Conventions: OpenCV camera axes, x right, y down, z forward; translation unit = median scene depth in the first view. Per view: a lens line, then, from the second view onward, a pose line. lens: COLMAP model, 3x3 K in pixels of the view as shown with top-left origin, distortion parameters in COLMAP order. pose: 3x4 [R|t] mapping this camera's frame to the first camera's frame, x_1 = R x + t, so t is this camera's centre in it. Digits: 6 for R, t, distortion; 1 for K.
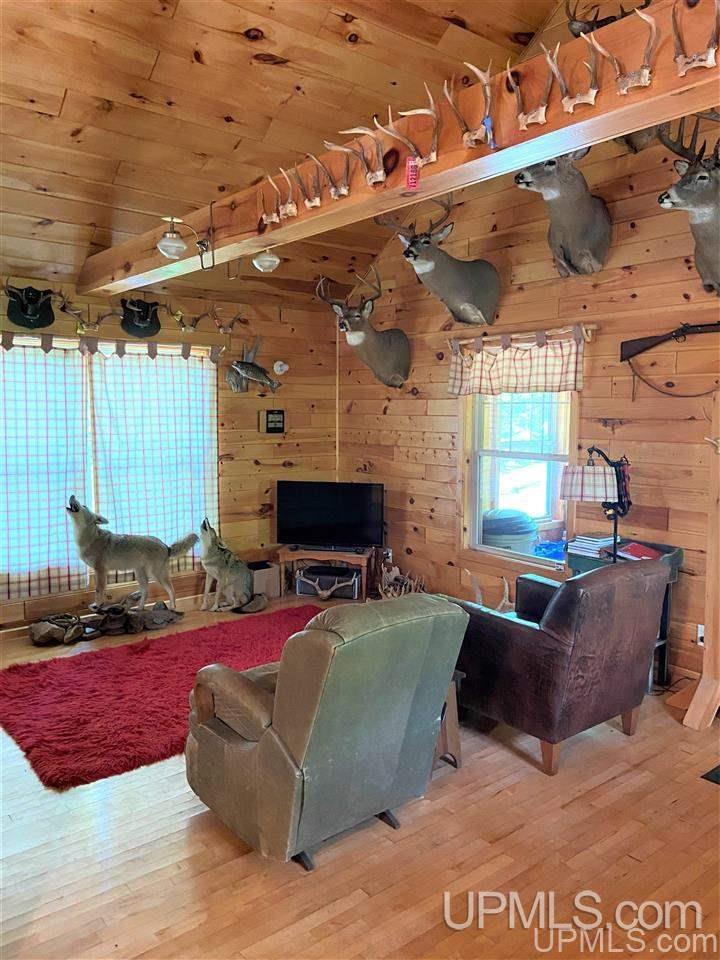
lens RADIAL K [[721.1, 0, 362.2], [0, 721.1, 468.5], [0, 0, 1]] dist [0.121882, -0.141729]
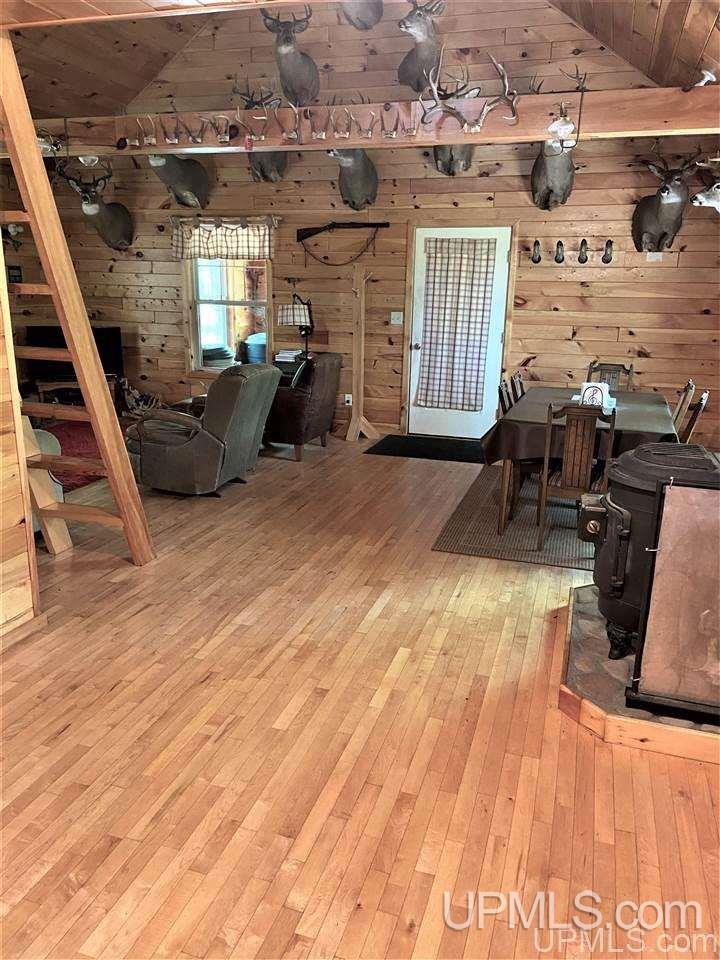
lens RADIAL K [[721.1, 0, 362.2], [0, 721.1, 468.5], [0, 0, 1]] dist [0.121882, -0.141729]
pose [[0.836397, -0.126837, 0.533247, -0.415190], [0.031659, 0.982413, 0.184017, 0.051976], [-0.547209, -0.137030, 0.825703, -0.455112]]
